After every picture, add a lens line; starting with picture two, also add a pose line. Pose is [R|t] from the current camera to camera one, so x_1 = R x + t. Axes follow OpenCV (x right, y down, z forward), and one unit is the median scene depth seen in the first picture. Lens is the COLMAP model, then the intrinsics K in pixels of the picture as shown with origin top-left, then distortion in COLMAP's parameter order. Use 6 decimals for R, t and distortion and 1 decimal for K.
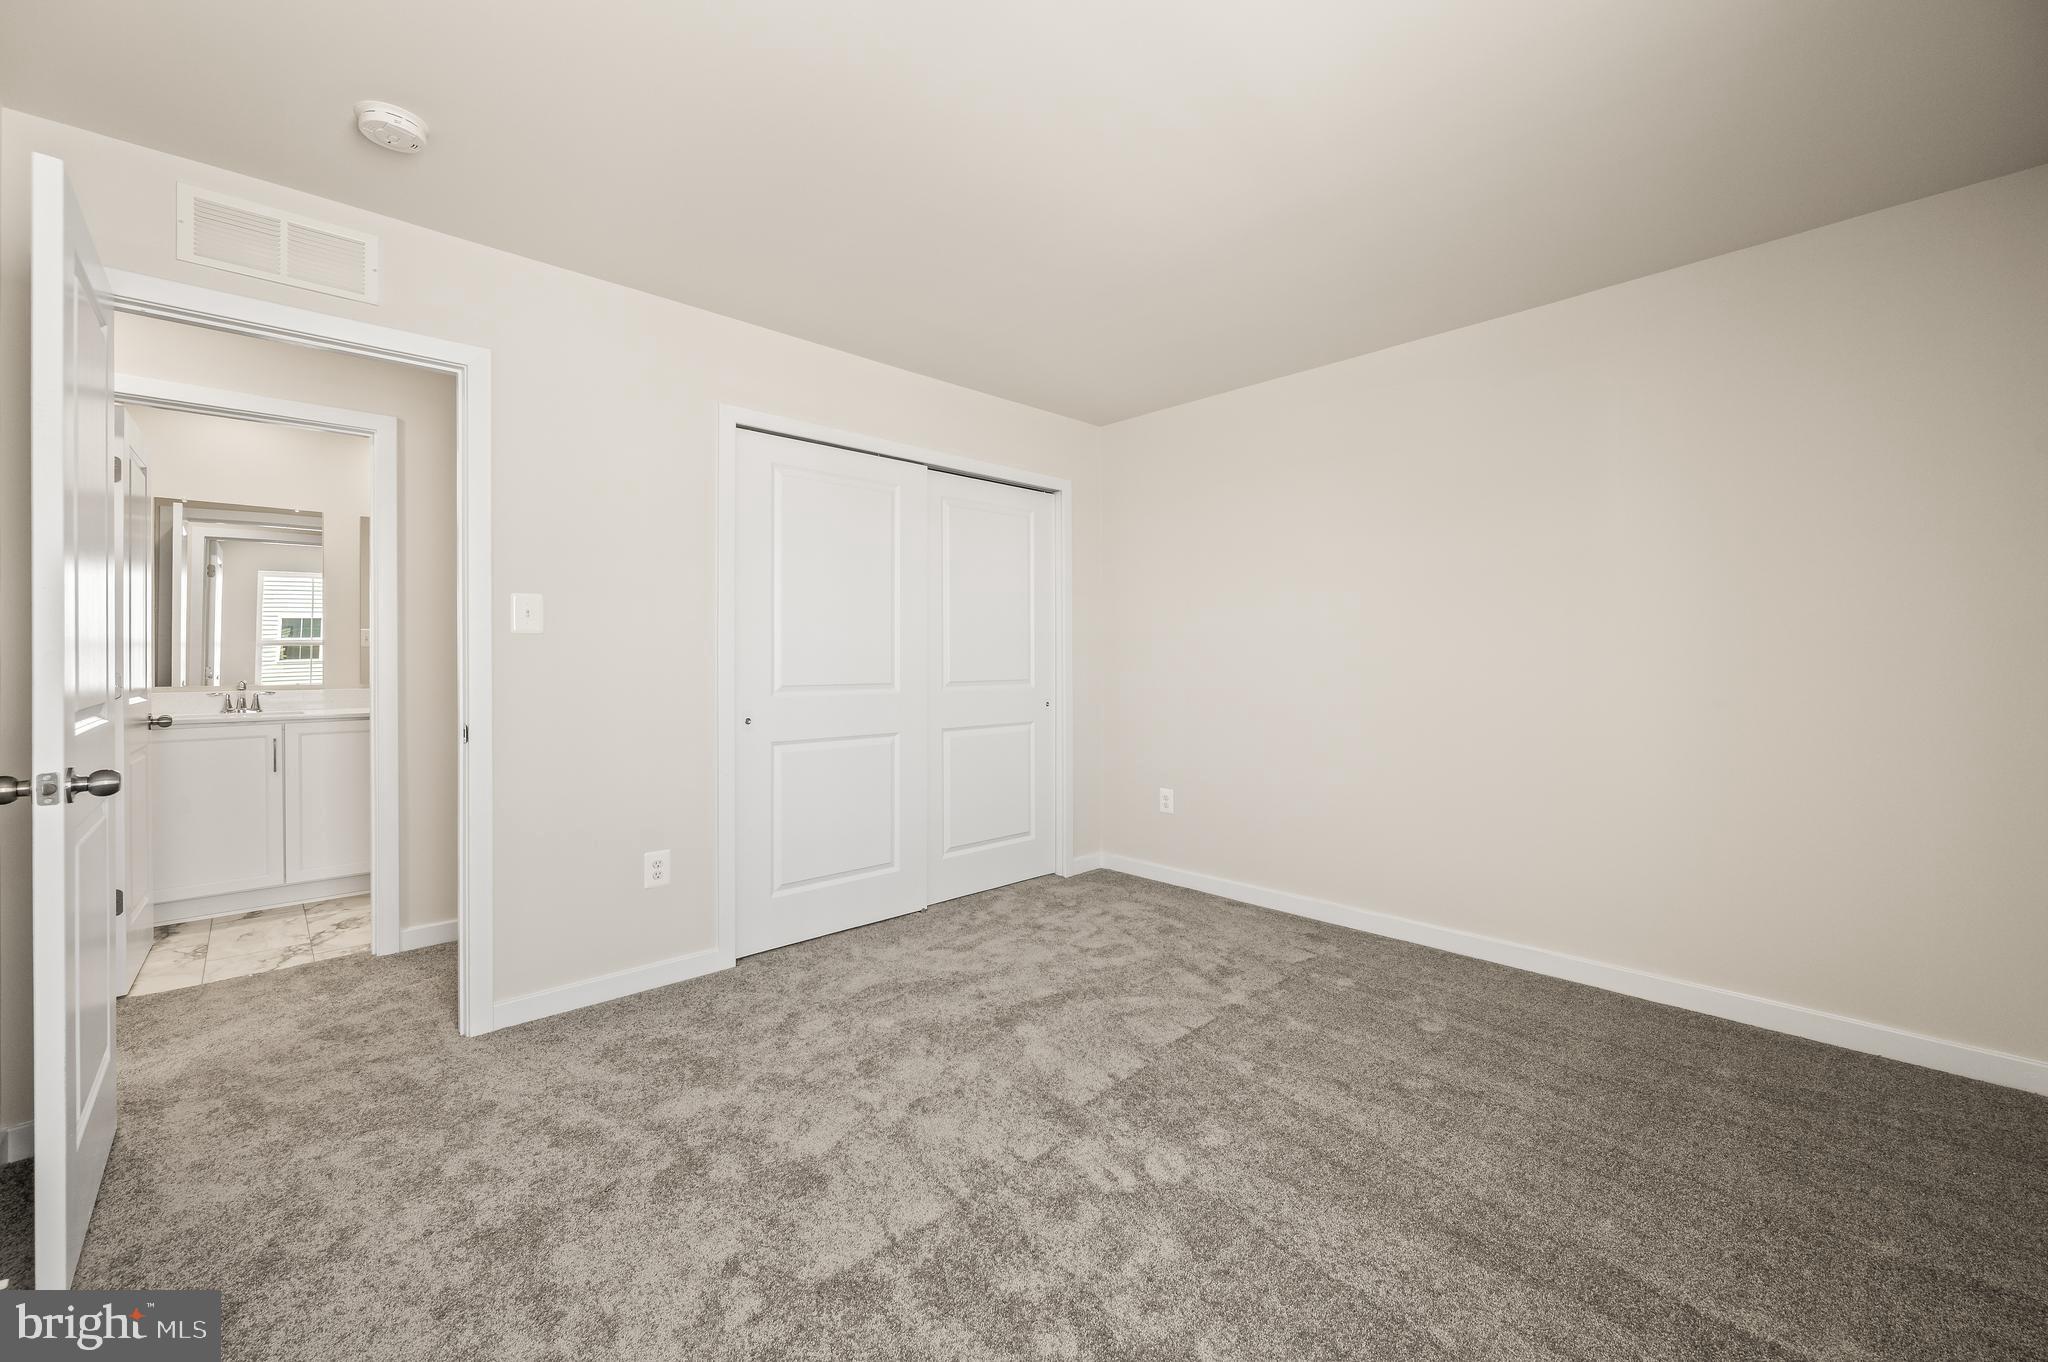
lens RADIAL K [[810.9, 0, 1039.1], [0, 810.9, 668.3], [0, 0, 1]] dist [0.000247, -0.000386]
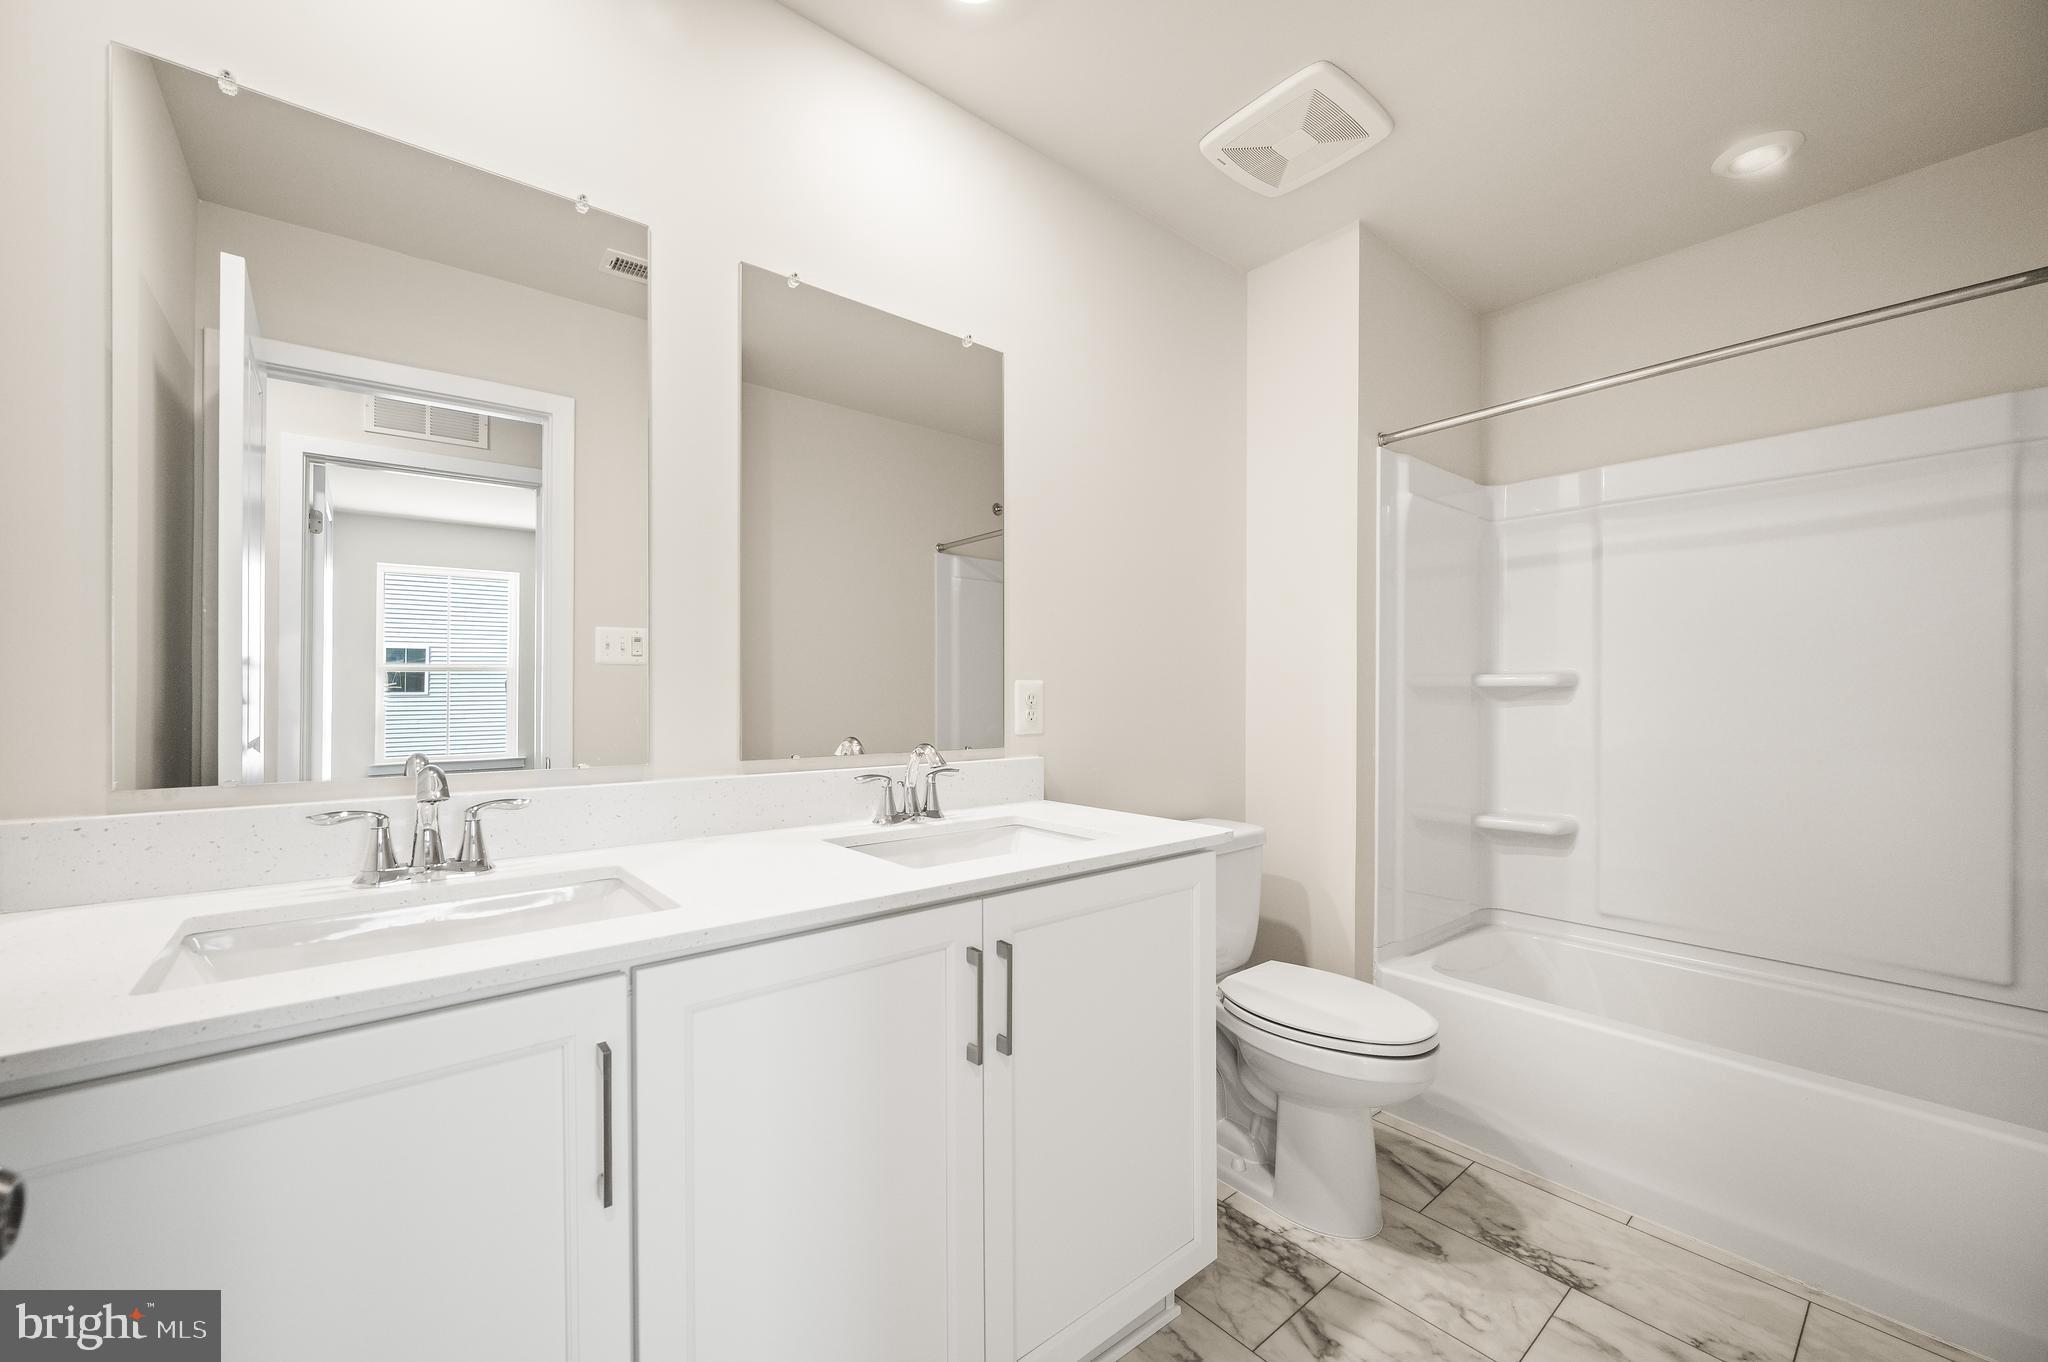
lens RADIAL K [[810.9, 0, 1028.8], [0, 810.9, 685.7], [0, 0, 1]] dist [0.000247, -0.000386]
pose [[0.997021, 0.005614, -0.076930, -0.744796], [-0.007056, 0.999804, -0.018488, -0.010218], [0.076811, 0.018975, 0.996865, 0.724403]]
